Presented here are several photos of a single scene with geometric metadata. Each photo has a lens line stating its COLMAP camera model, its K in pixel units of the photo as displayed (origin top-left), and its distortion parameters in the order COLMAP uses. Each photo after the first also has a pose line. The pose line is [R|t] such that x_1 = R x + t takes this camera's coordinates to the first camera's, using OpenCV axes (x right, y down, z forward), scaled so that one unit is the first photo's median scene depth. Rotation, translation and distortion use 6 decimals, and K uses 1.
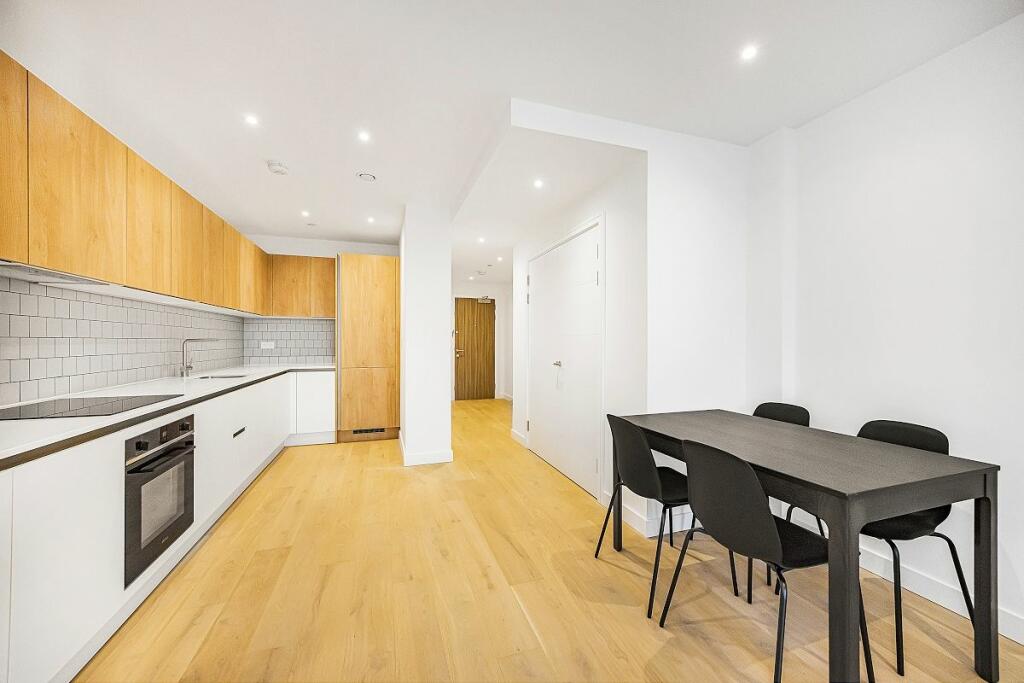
lens RADIAL K [[391.9, 0, 512.0], [0, 391.9, 341.5], [0, 0, 1]] dist [0.001198, 0.000004]
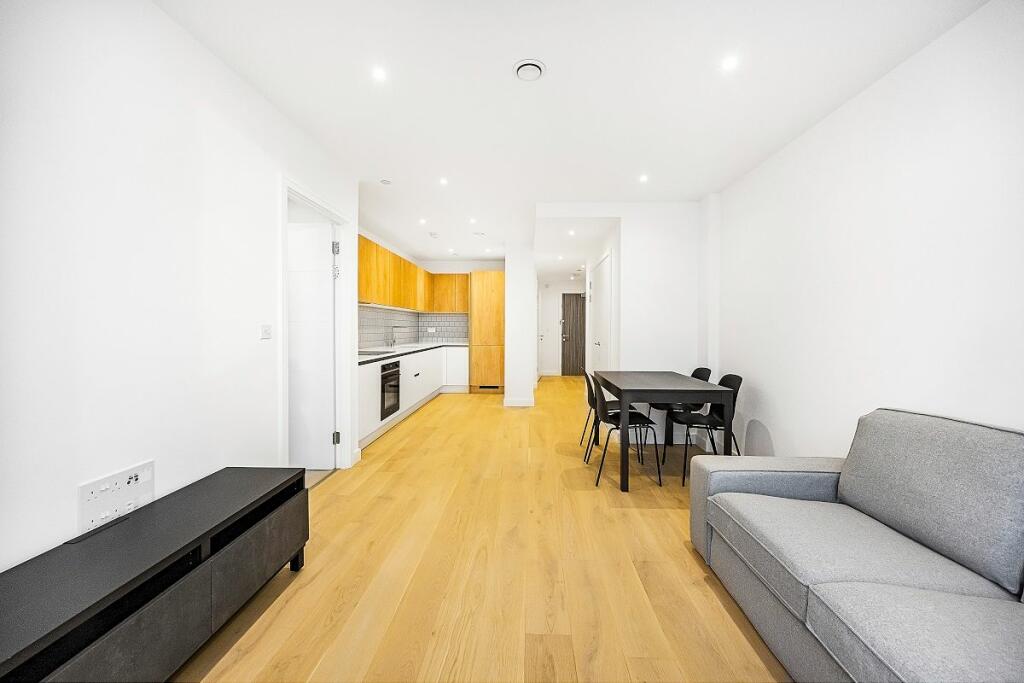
lens RADIAL K [[389.4, 0, 514.6], [0, 389.4, 331.2], [0, 0, 1]] dist [0.001032, 0.000189]
pose [[0.936616, 0.008477, -0.350254, 0.286623], [-0.005972, 0.999948, 0.008230, -0.001052], [0.350306, -0.005617, 0.936619, -0.421809]]
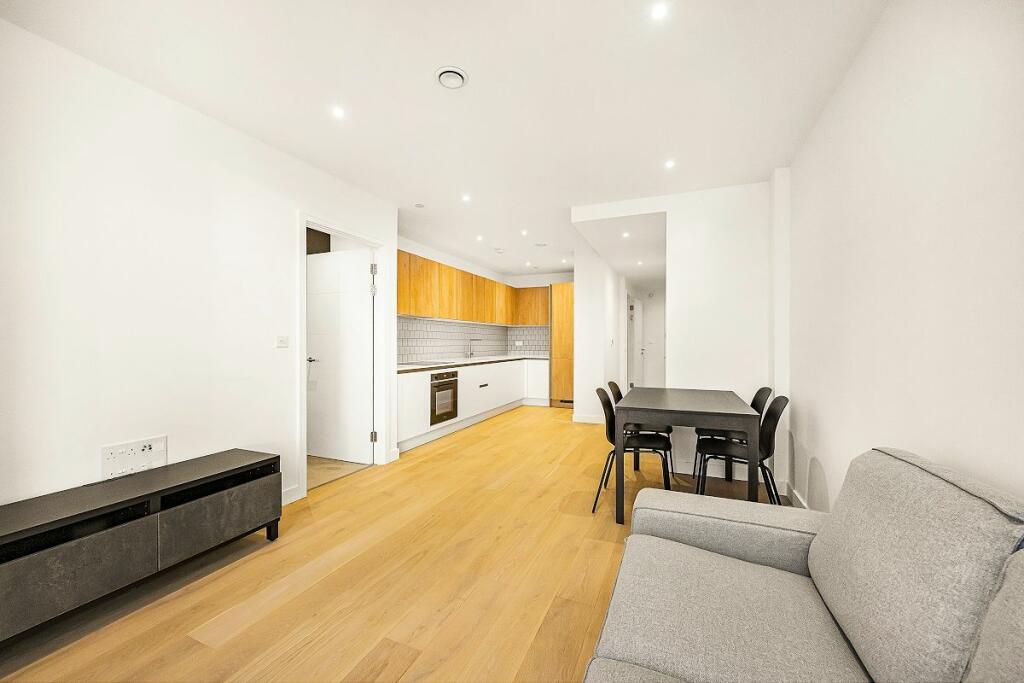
lens RADIAL K [[391.9, 0, 512.0], [0, 391.9, 341.5], [0, 0, 1]] dist [0.001198, 0.000004]
pose [[0.753650, 0.000689, -0.657276, 0.496450], [-0.002521, 0.999995, -0.001842, 0.006143], [0.657272, 0.003045, 0.753648, -0.283765]]
